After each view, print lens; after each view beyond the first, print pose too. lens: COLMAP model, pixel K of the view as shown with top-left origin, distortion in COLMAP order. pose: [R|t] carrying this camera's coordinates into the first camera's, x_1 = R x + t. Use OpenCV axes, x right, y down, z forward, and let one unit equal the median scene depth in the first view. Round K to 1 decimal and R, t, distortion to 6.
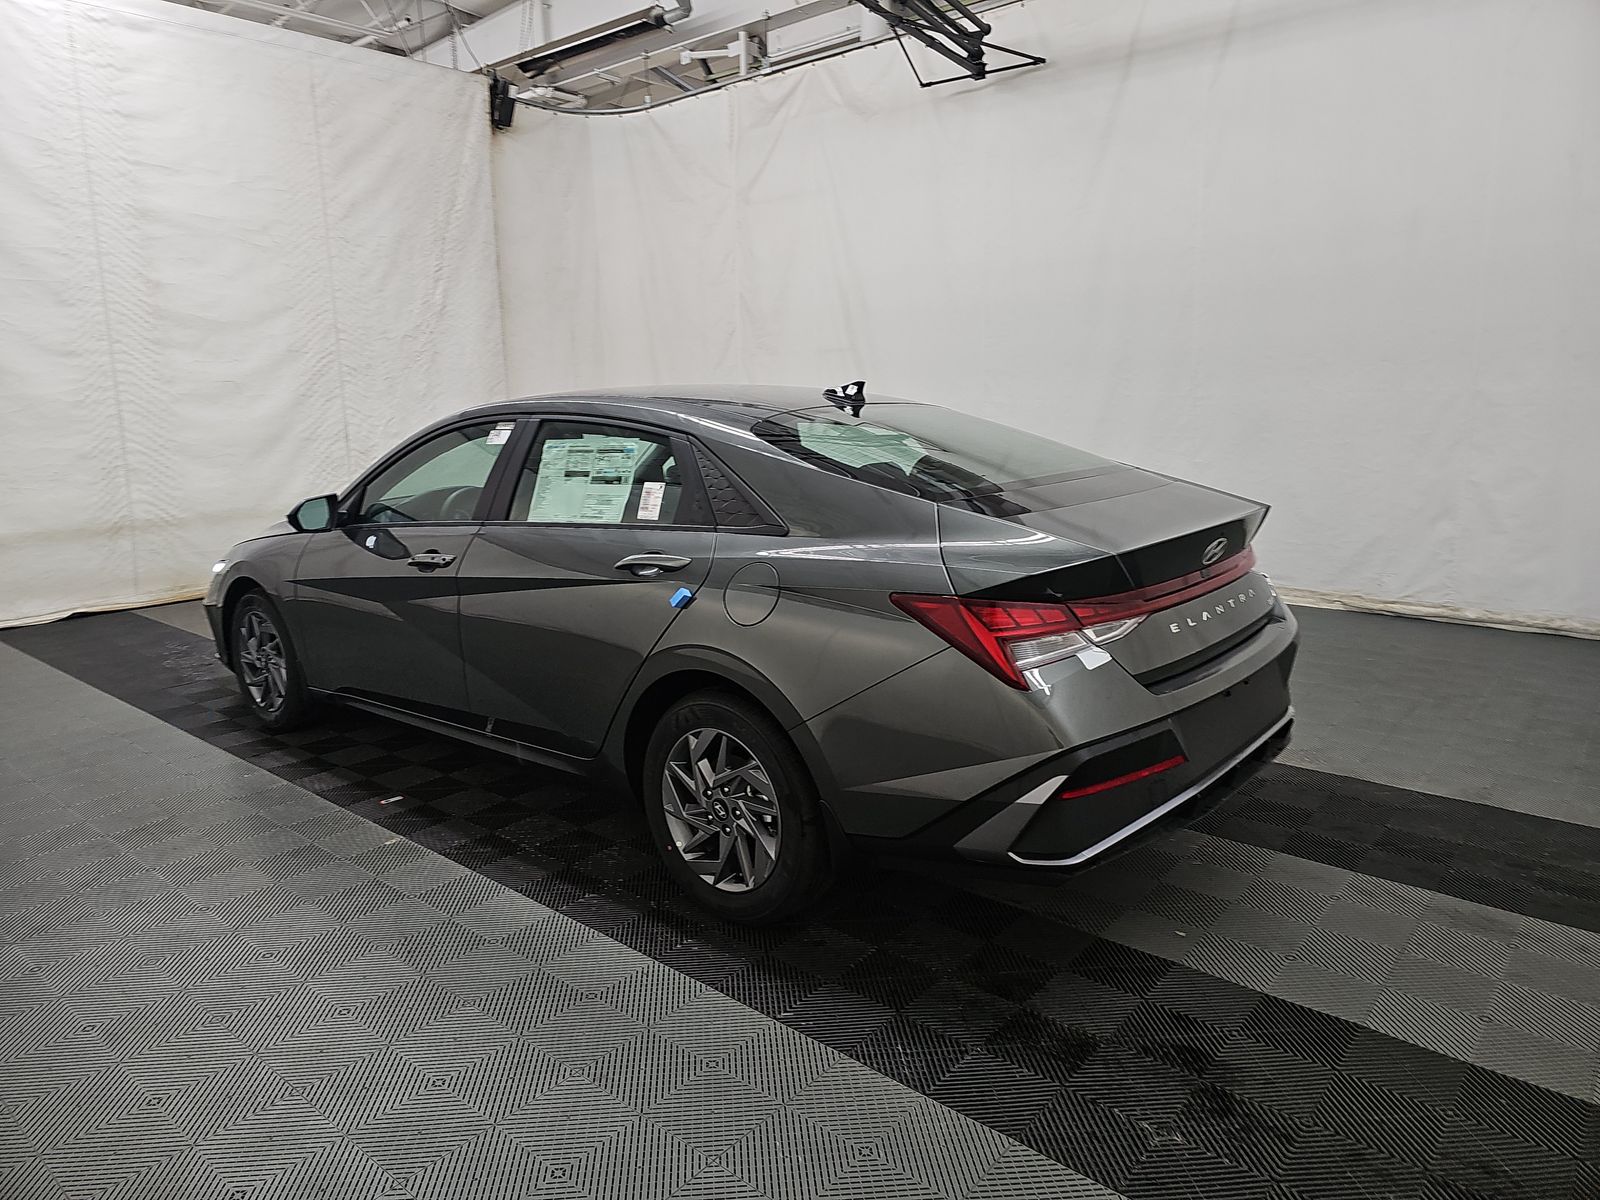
lens RADIAL K [[1065.4, 0, 795.3], [0, 1065.4, 602.9], [0, 0, 1]] dist [0.039339, -0.027277]
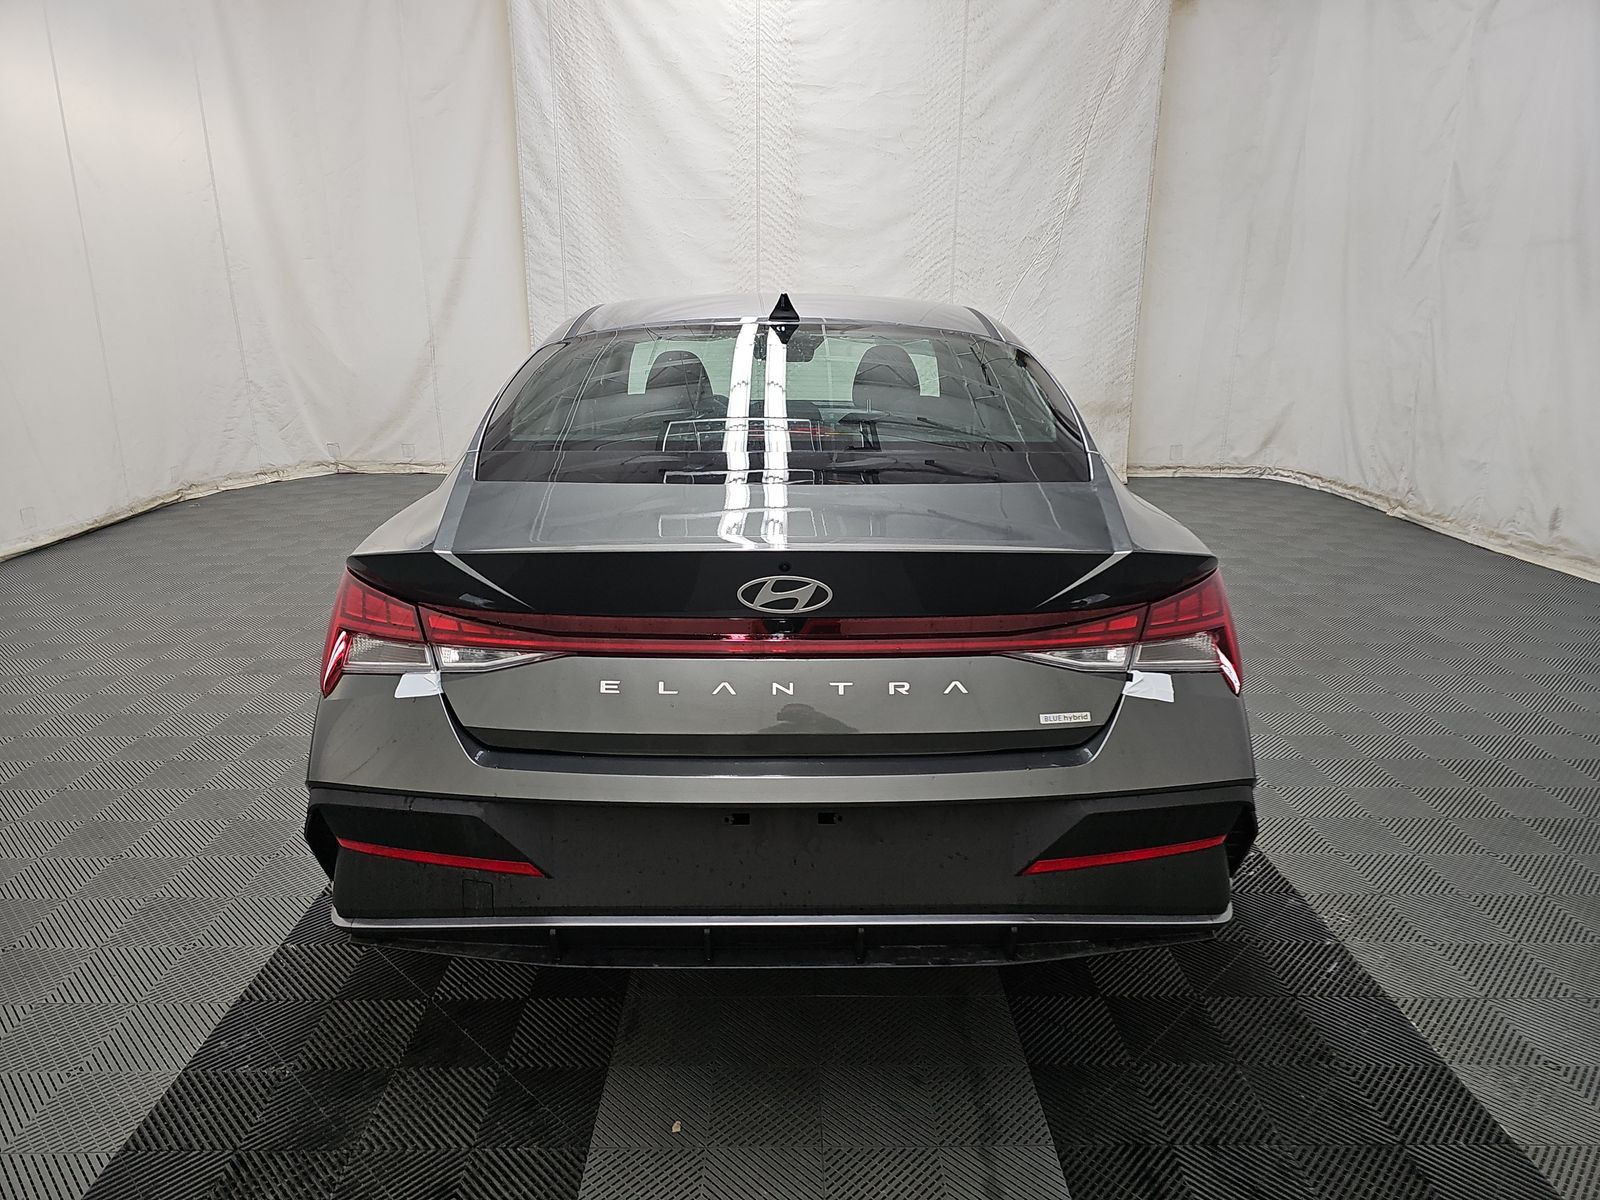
lens RADIAL K [[1065.4, 0, 791.1], [0, 1065.4, 628.6], [0, 0, 1]] dist [0.039339, -0.027277]
pose [[0.654198, 0.242777, -0.716299, 0.327907], [-0.165074, 0.970081, 0.178029, -0.054330], [0.738089, 0.001776, 0.674701, 0.234132]]
